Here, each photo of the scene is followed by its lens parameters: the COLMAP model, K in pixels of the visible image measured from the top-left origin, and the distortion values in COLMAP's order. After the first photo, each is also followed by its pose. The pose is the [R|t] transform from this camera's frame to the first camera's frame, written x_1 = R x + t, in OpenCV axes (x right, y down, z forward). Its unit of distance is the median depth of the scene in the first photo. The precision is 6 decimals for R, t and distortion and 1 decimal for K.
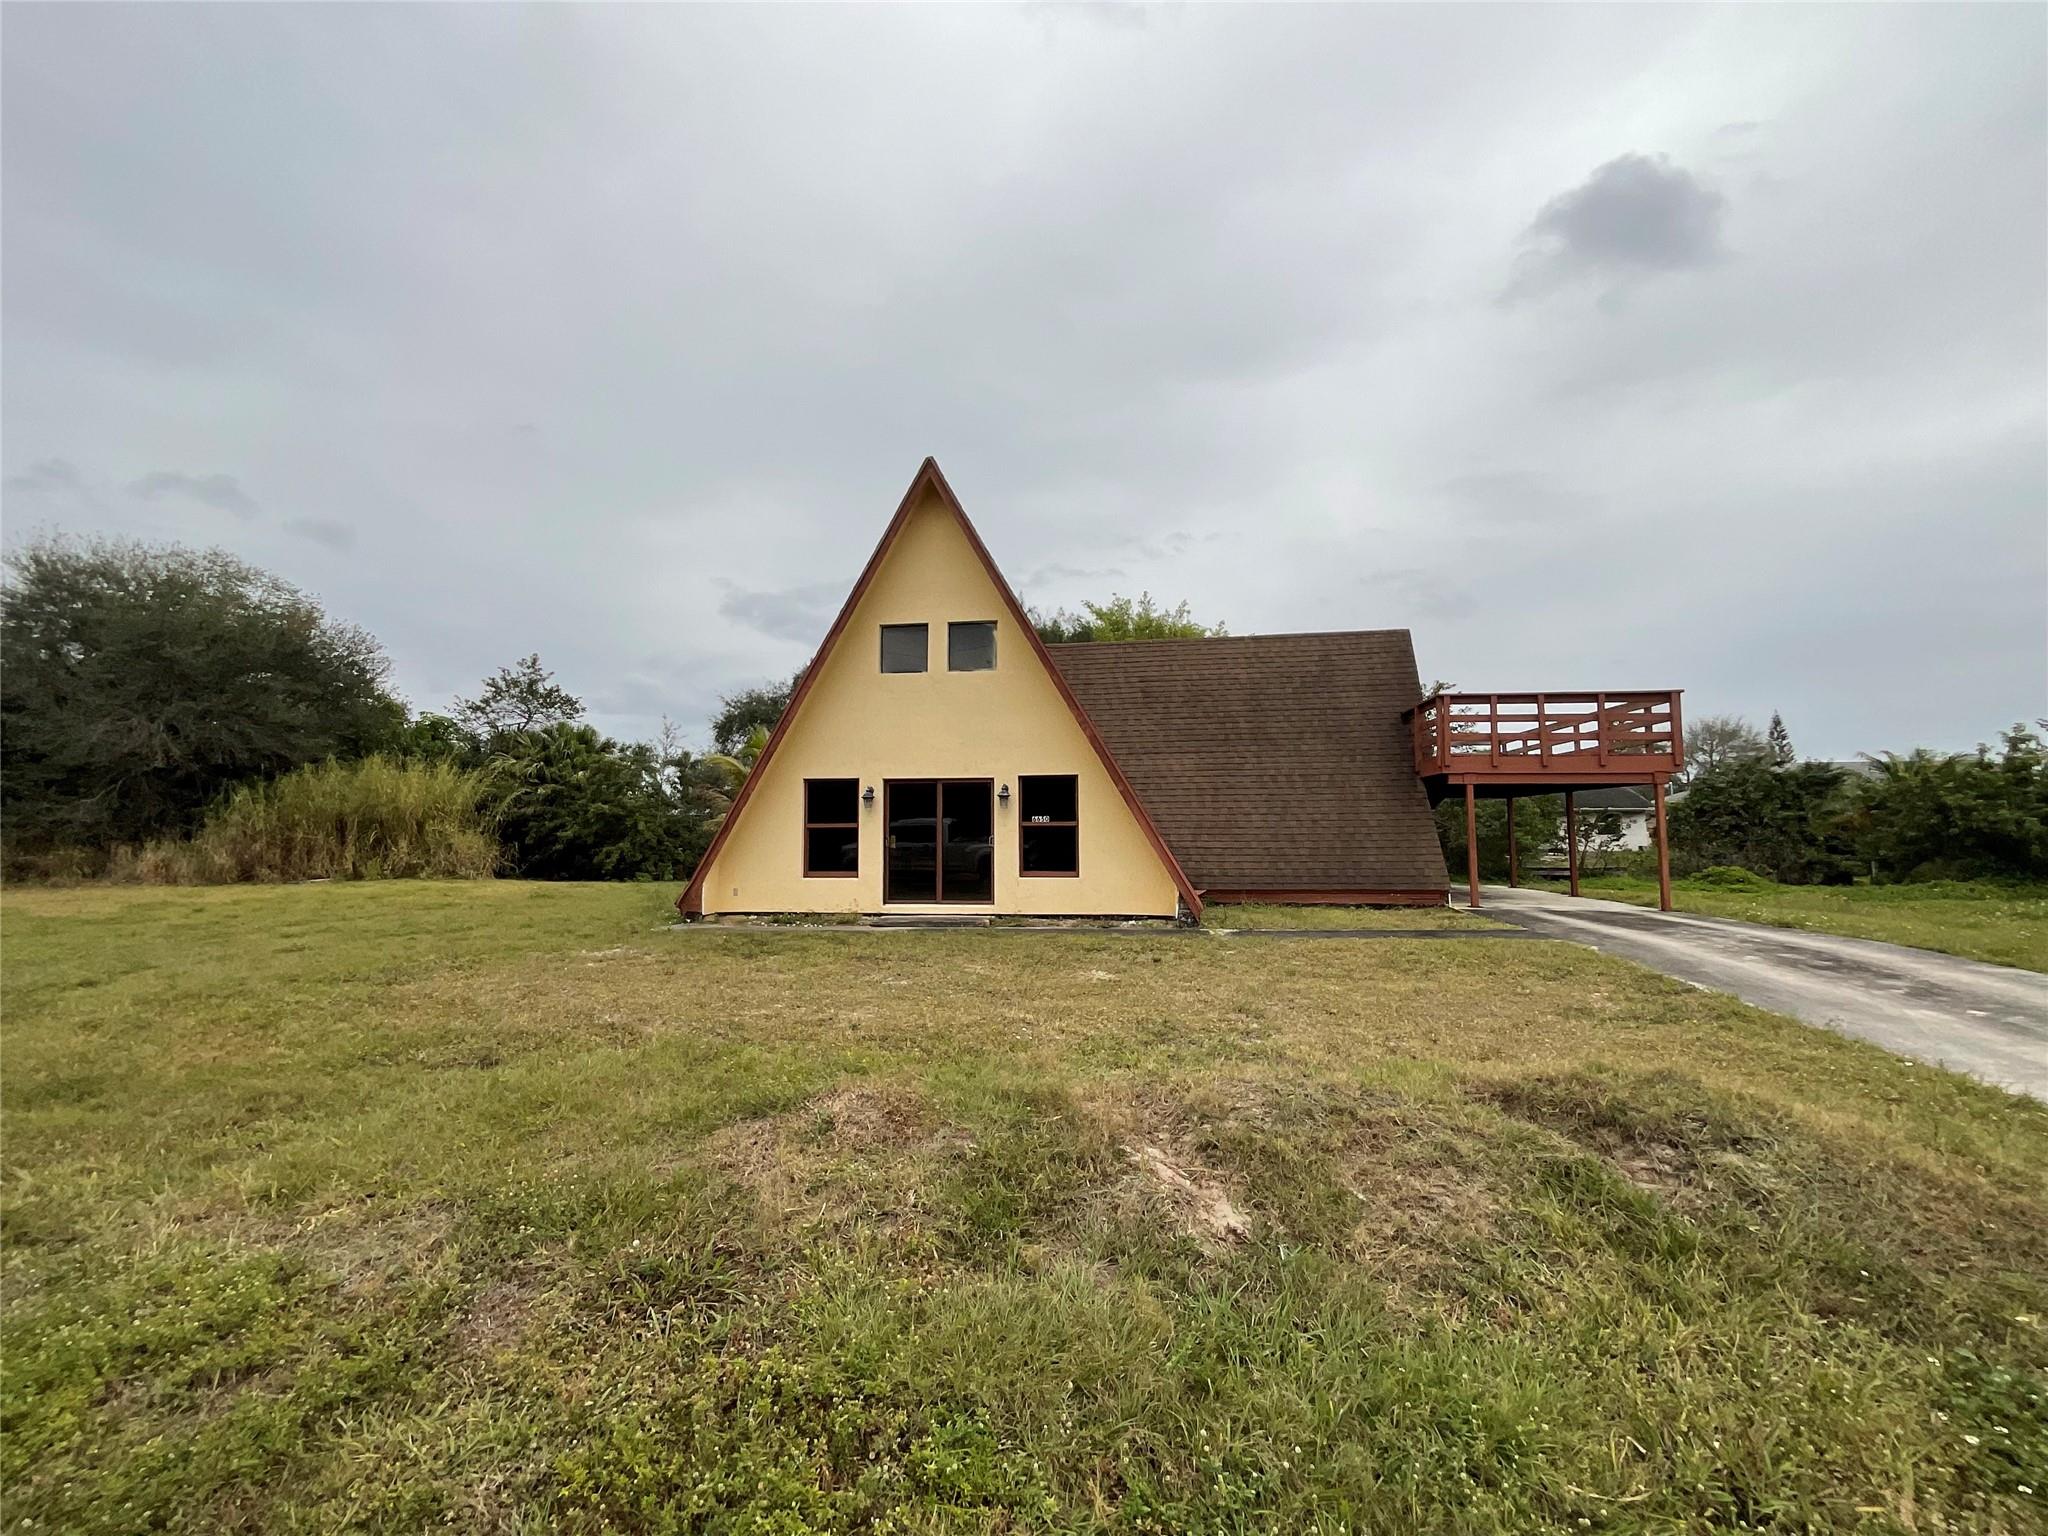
lens RADIAL K [[833.0, 0, 1033.0], [0, 833.0, 768.9], [0, 0, 1]] dist [0.003990, -0.000105]
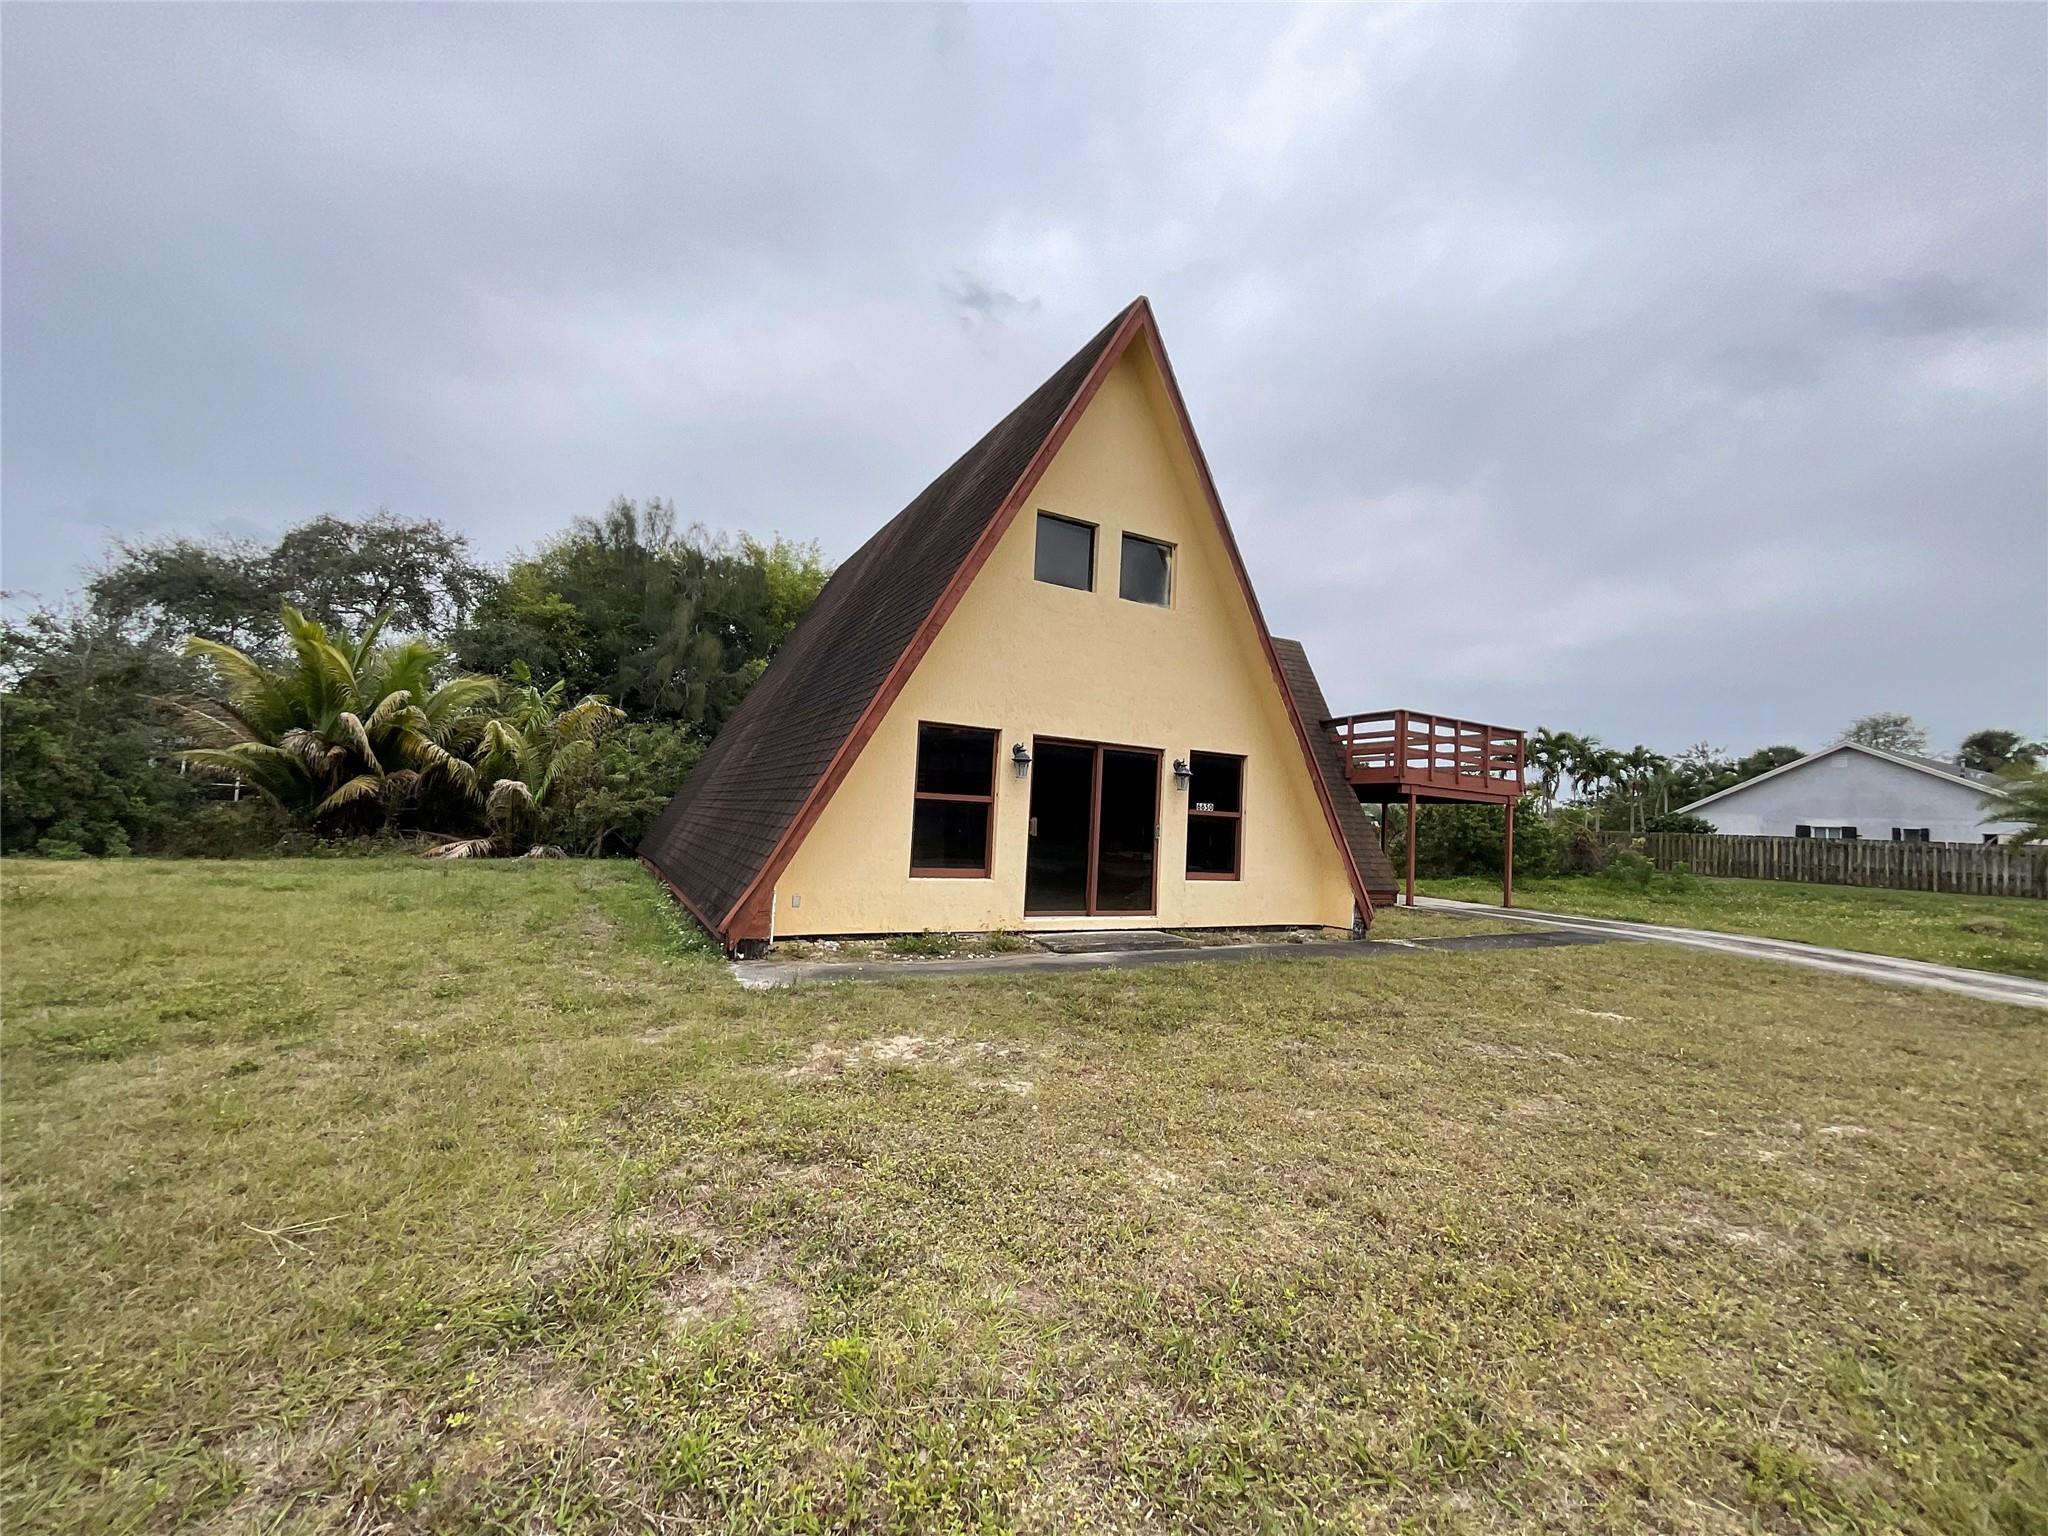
lens RADIAL K [[833.0, 0, 1017.5], [0, 833.0, 767.5], [0, 0, 1]] dist [0.003990, -0.000105]
pose [[0.815646, 0.078339, 0.573224, -0.578085], [-0.096172, 0.995364, 0.000813, 0.038915], [-0.570503, -0.055791, 0.819399, 0.440830]]
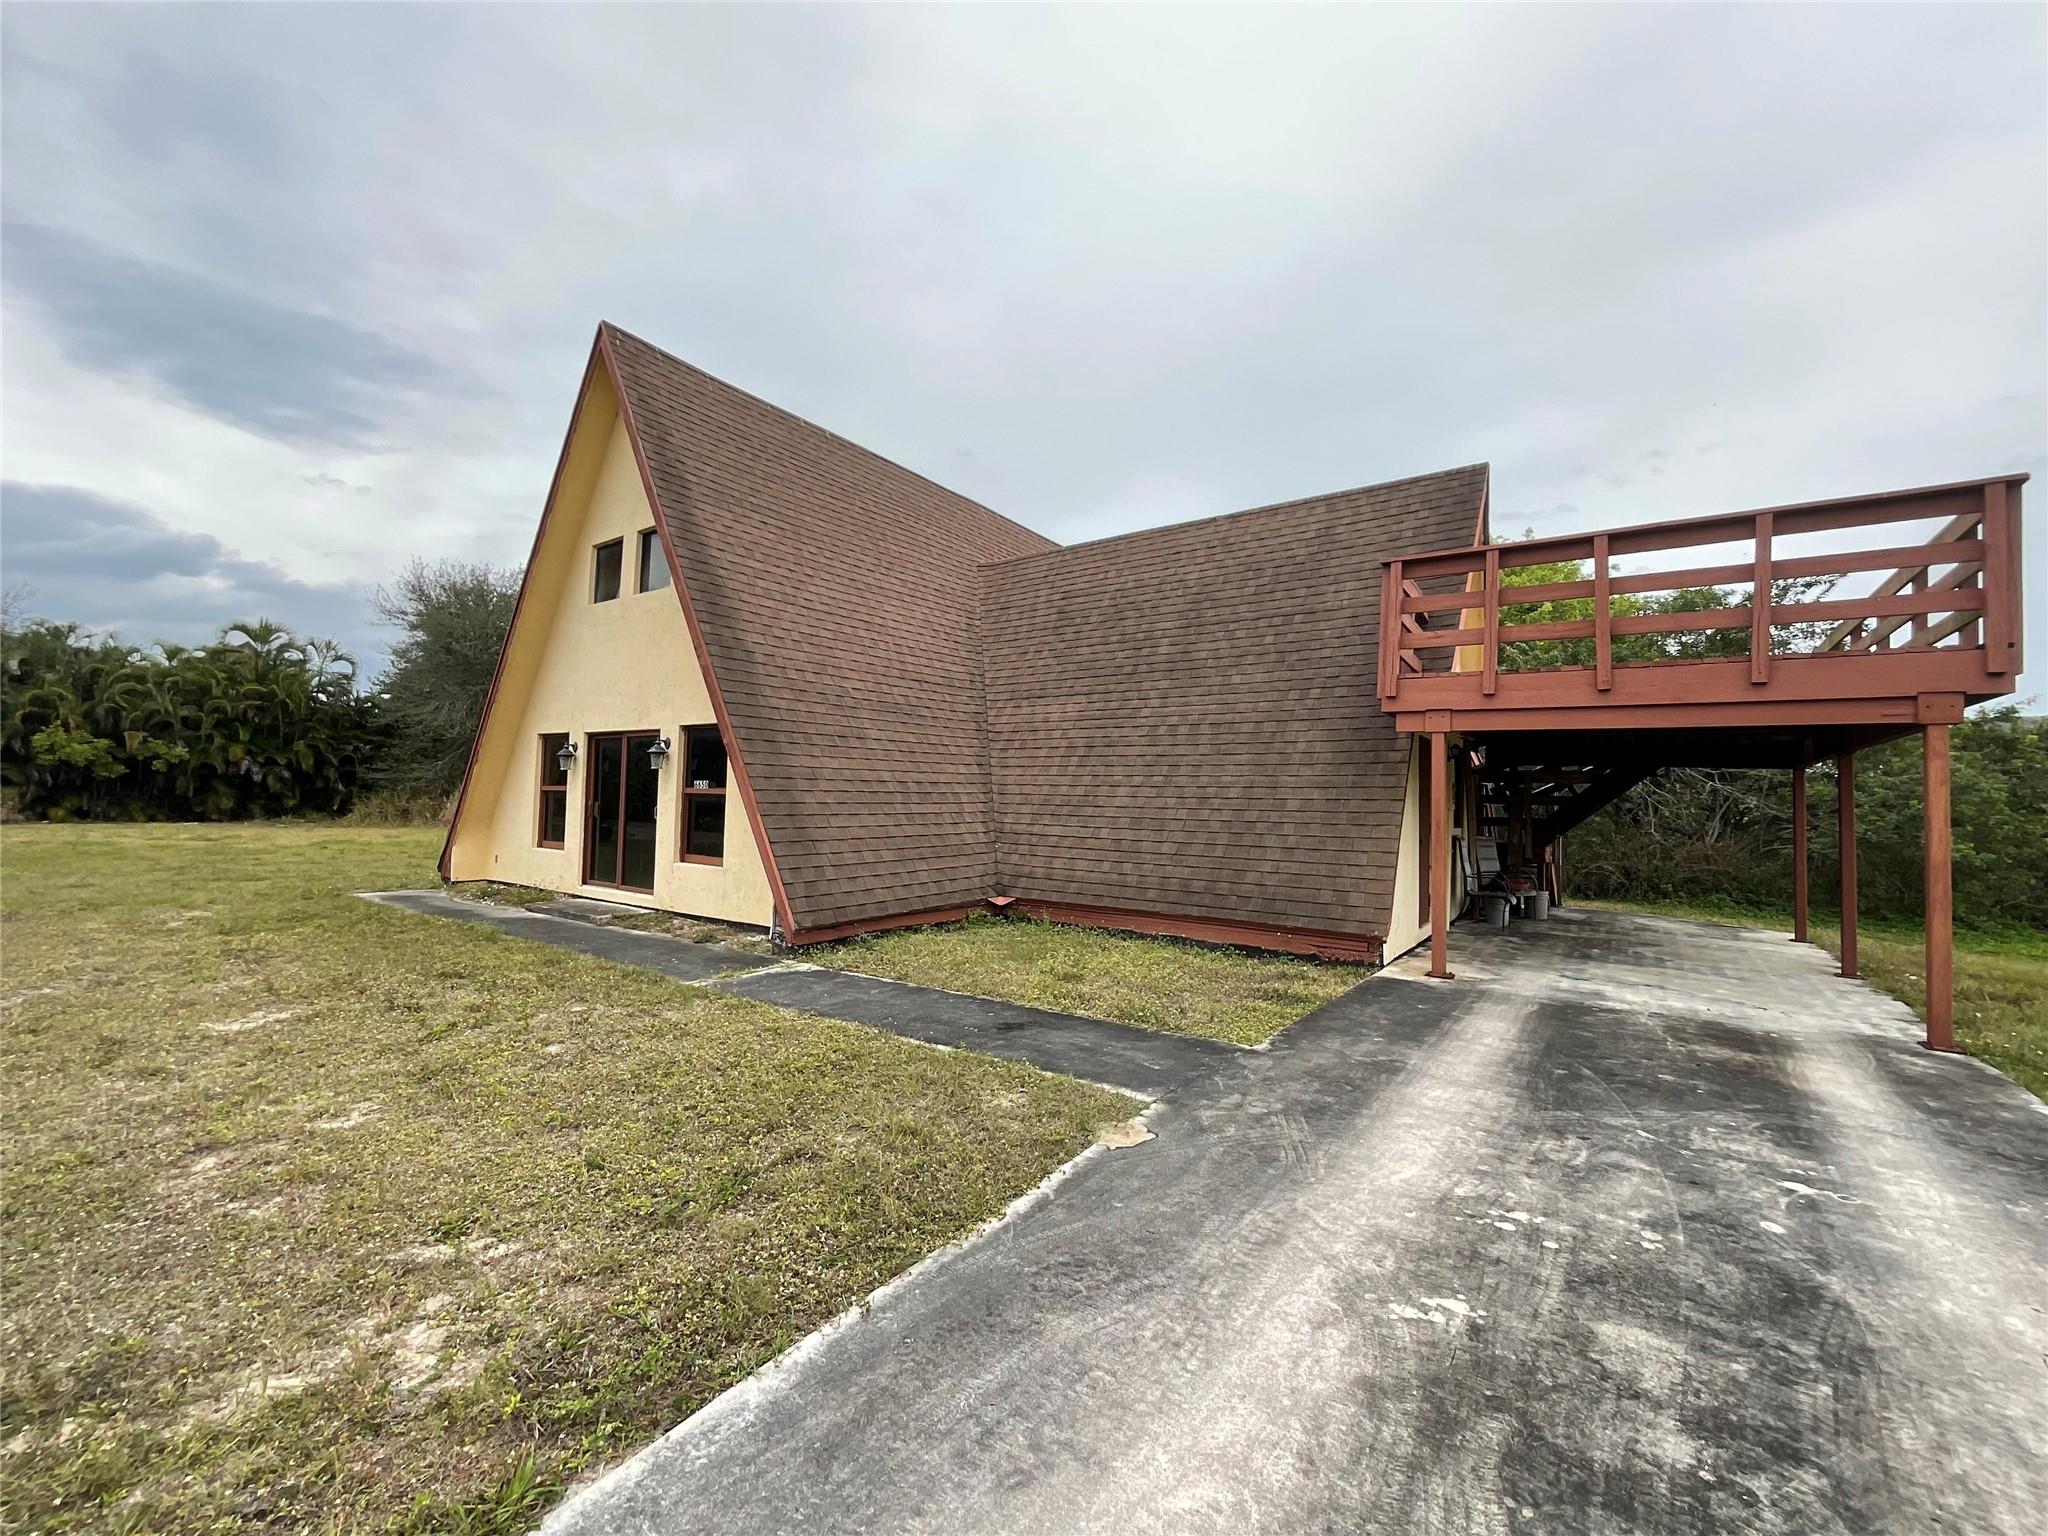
lens RADIAL K [[833.0, 0, 1027.0], [0, 833.0, 769.2], [0, 0, 1]] dist [0.003990, -0.000105]
pose [[0.884951, 0.008333, -0.465610, 0.583282], [0.005692, 0.999572, 0.028706, 0.026974], [0.465650, -0.028053, 0.884524, 0.472995]]
